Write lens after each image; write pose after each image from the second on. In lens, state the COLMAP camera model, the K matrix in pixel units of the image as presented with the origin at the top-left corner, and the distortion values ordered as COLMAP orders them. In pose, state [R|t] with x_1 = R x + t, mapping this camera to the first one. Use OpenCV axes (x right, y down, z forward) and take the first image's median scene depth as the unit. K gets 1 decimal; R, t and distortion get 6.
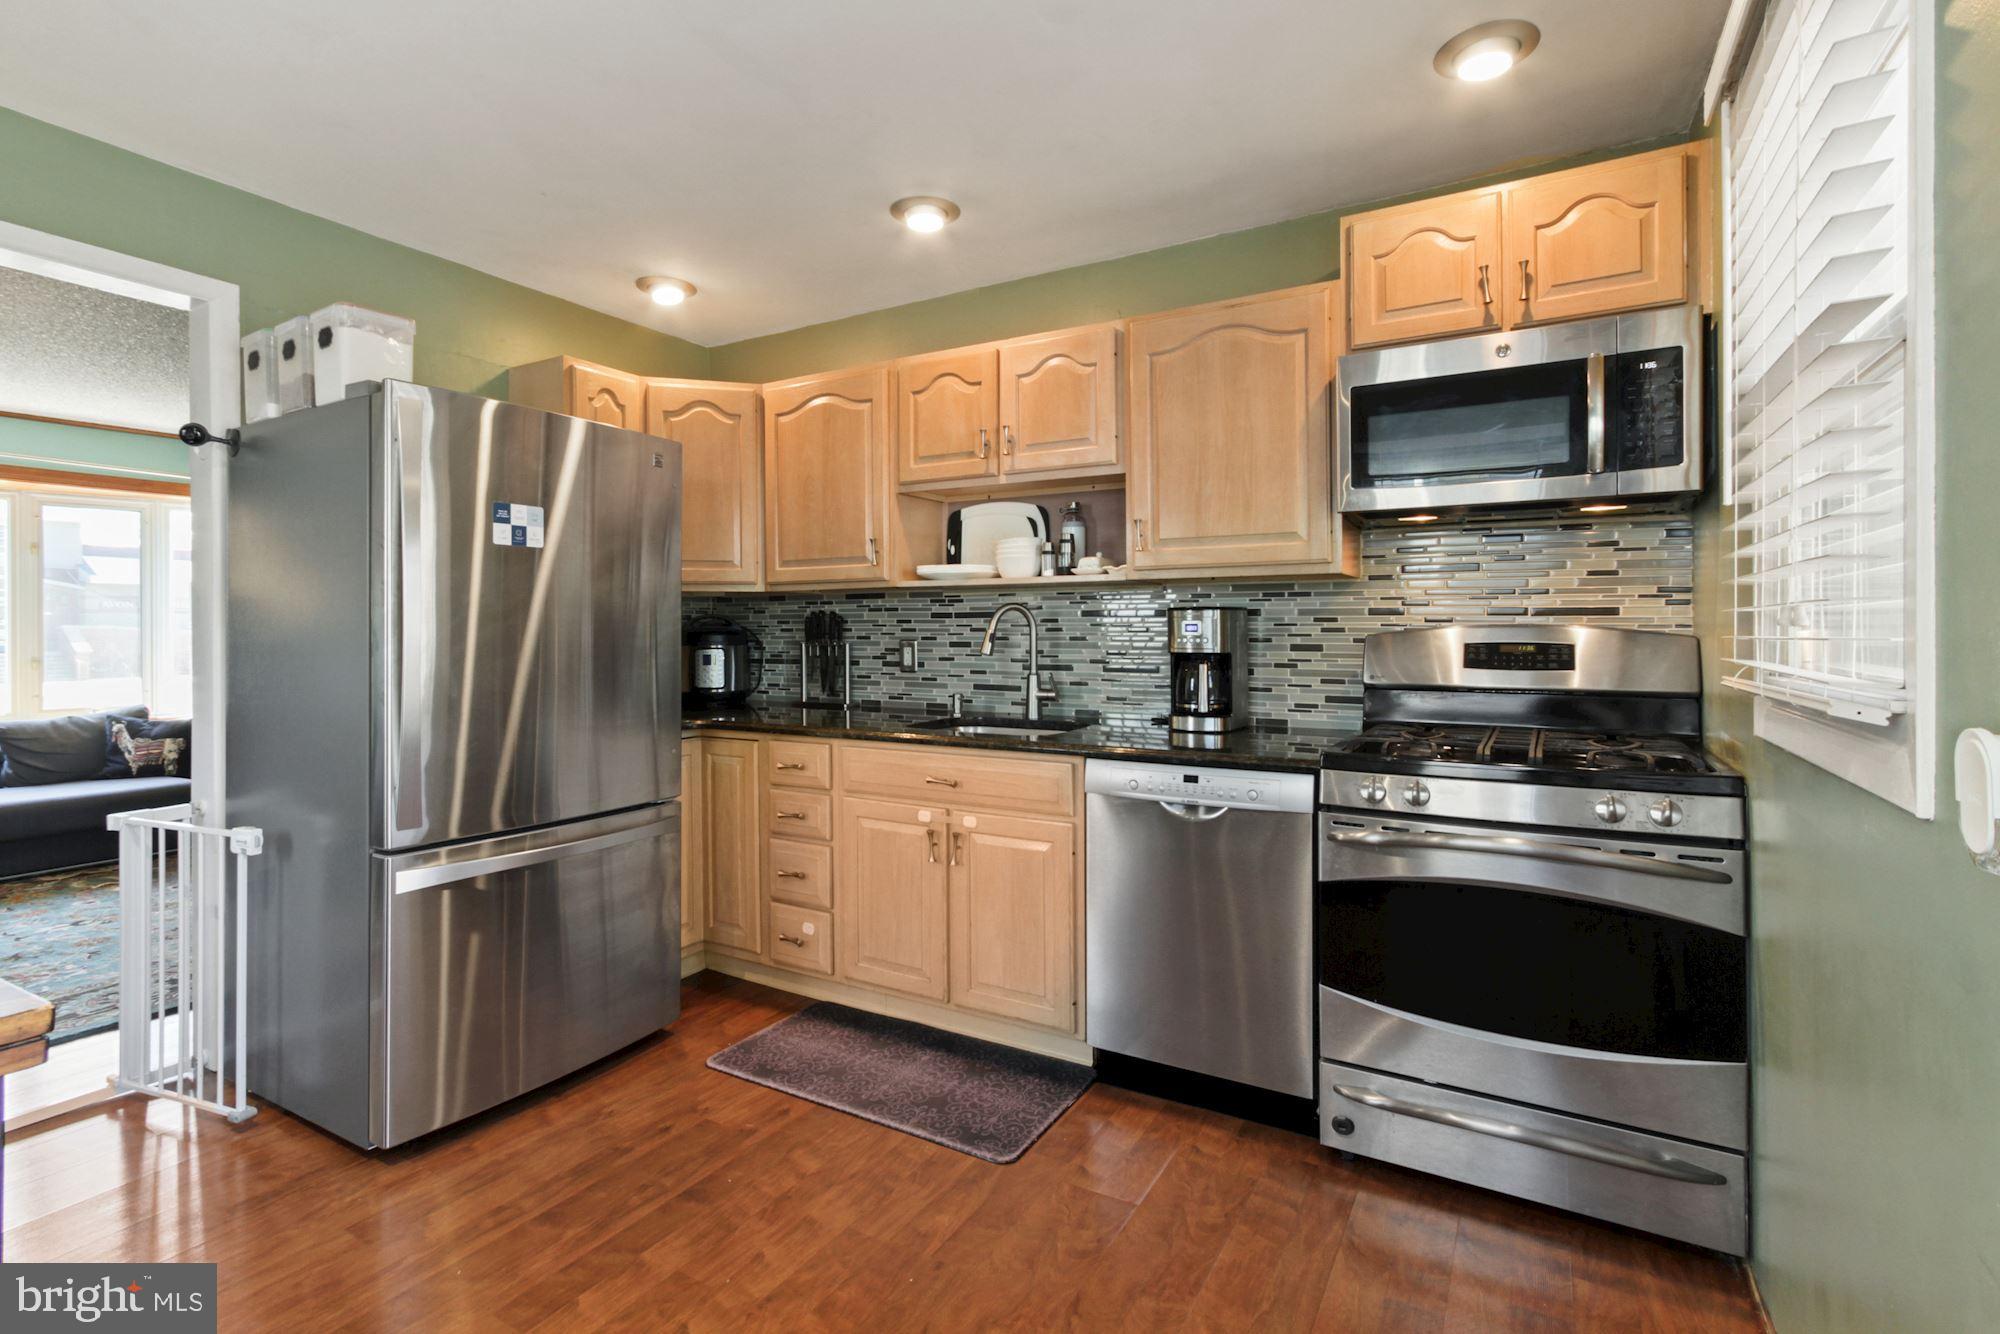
lens RADIAL K [[923.3, 0, 1002.2], [0, 923.3, 625.5], [0, 0, 1]] dist [-0.002790, 0.002056]
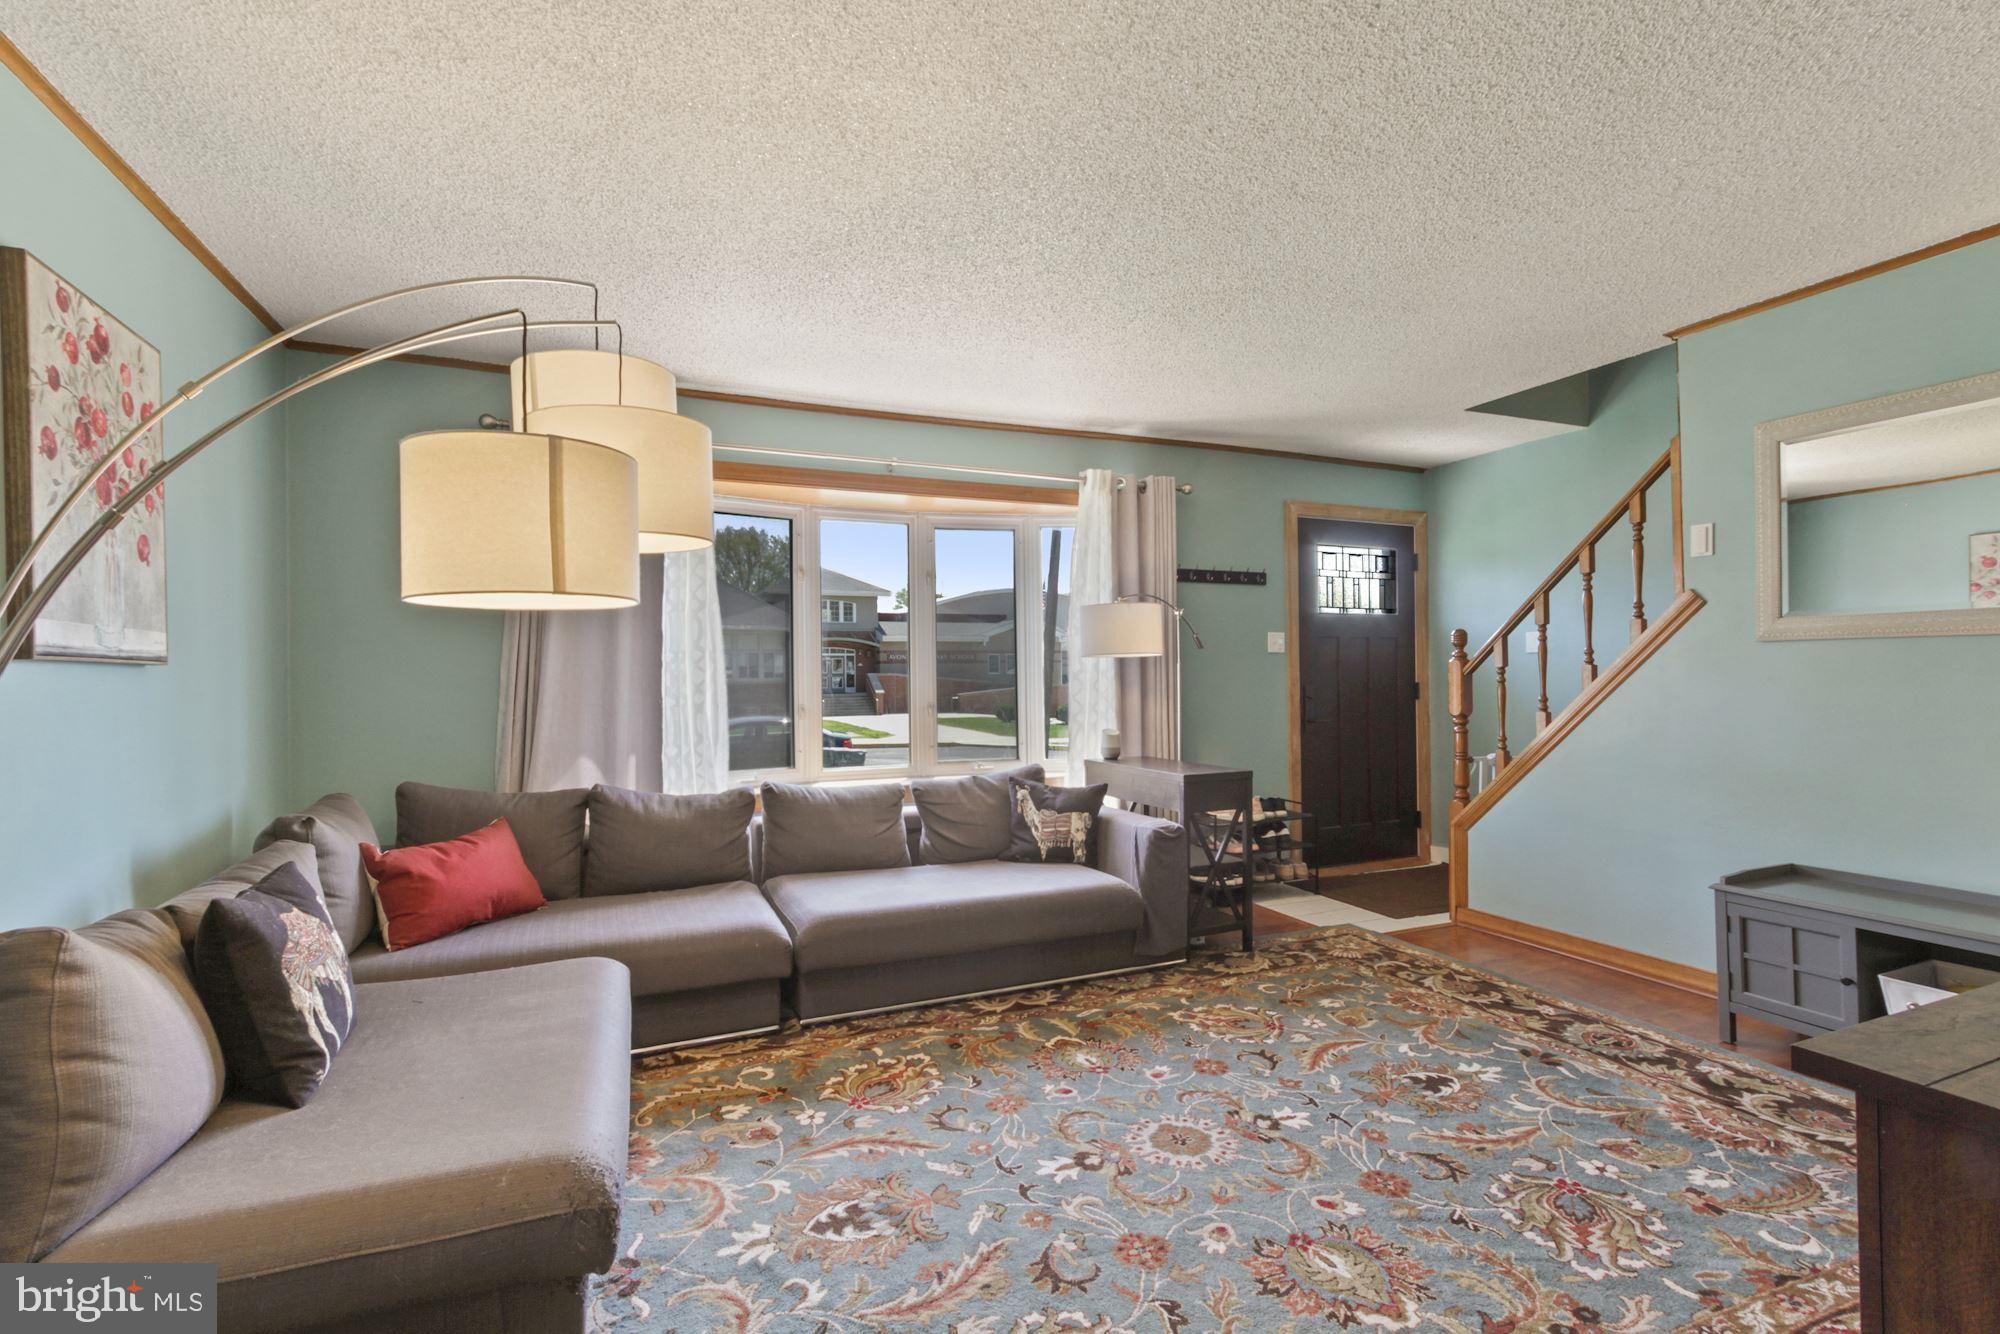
lens RADIAL K [[923.3, 0, 996.3], [0, 923.3, 671.8], [0, 0, 1]] dist [-0.002790, 0.002056]
pose [[0.798710, -0.010119, -0.601631, -0.503272], [0.010577, 0.999940, -0.002776, 0.008974], [0.601623, -0.004146, 0.798769, 0.361761]]
